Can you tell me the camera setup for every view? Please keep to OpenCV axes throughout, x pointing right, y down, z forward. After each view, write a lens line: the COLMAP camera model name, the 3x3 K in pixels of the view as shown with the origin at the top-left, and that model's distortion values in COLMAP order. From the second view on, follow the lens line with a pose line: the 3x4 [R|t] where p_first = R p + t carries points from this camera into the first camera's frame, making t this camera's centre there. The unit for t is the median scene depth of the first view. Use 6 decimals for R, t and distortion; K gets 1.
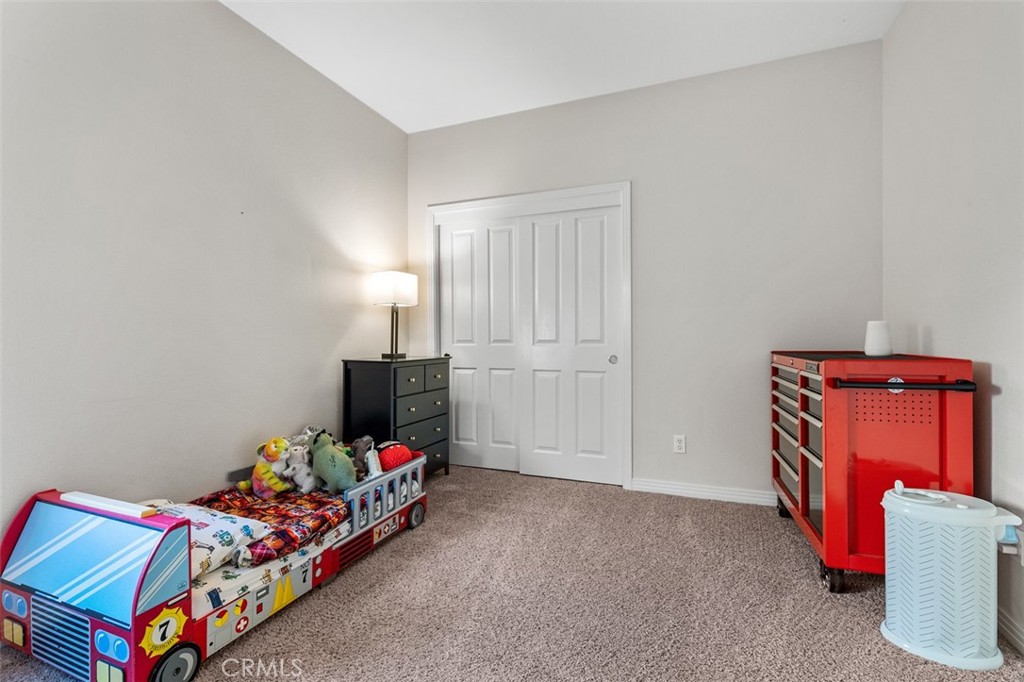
lens RADIAL K [[460.5, 0, 505.6], [0, 460.5, 337.2], [0, 0, 1]] dist [-0.001212, -0.000641]
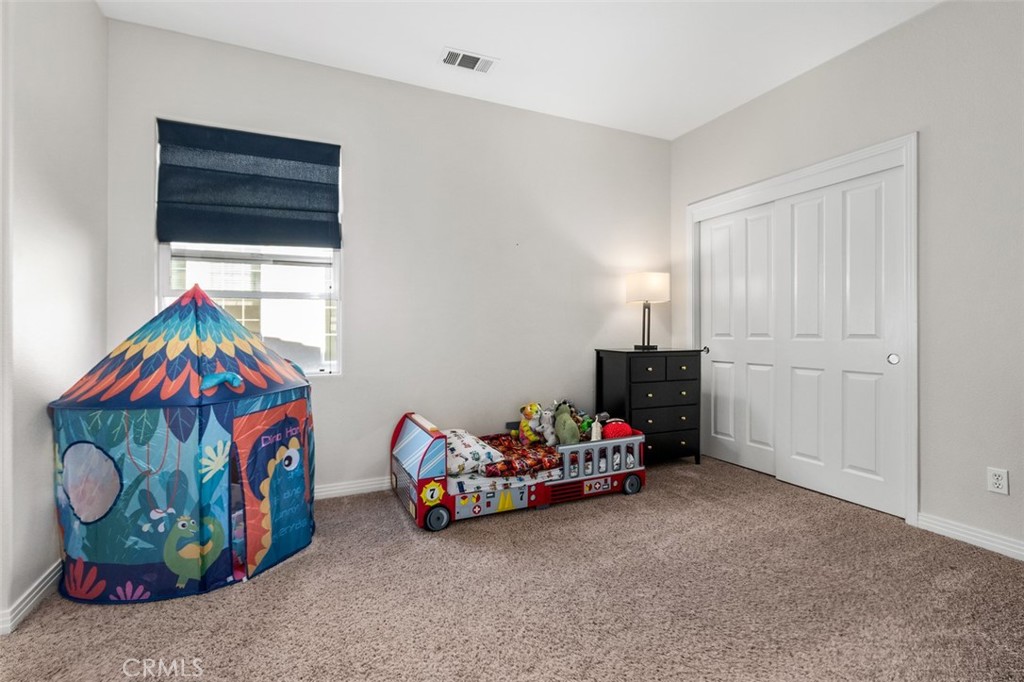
lens RADIAL K [[464.8, 0, 511.4], [0, 464.8, 330.3], [0, 0, 1]] dist [0.000004, -0.000172]
pose [[0.724713, 0.002217, -0.689047, 0.425174], [-0.002168, 0.999997, 0.000937, -0.001551], [0.689048, 0.000815, 0.724716, -0.062393]]
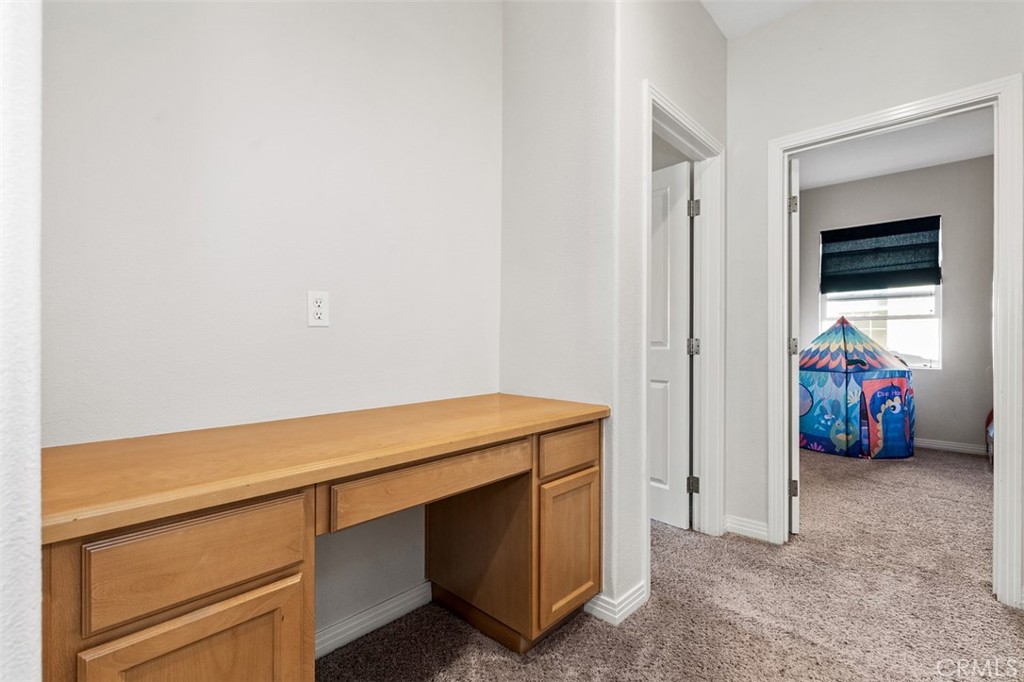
lens RADIAL K [[460.5, 0, 505.6], [0, 460.5, 337.2], [0, 0, 1]] dist [-0.001212, -0.000641]
pose [[-0.375230, 0.002881, -0.926927, 1.333570], [-0.002486, 0.999988, 0.004115, -0.009081], [0.926929, 0.003848, -0.375218, -0.322146]]
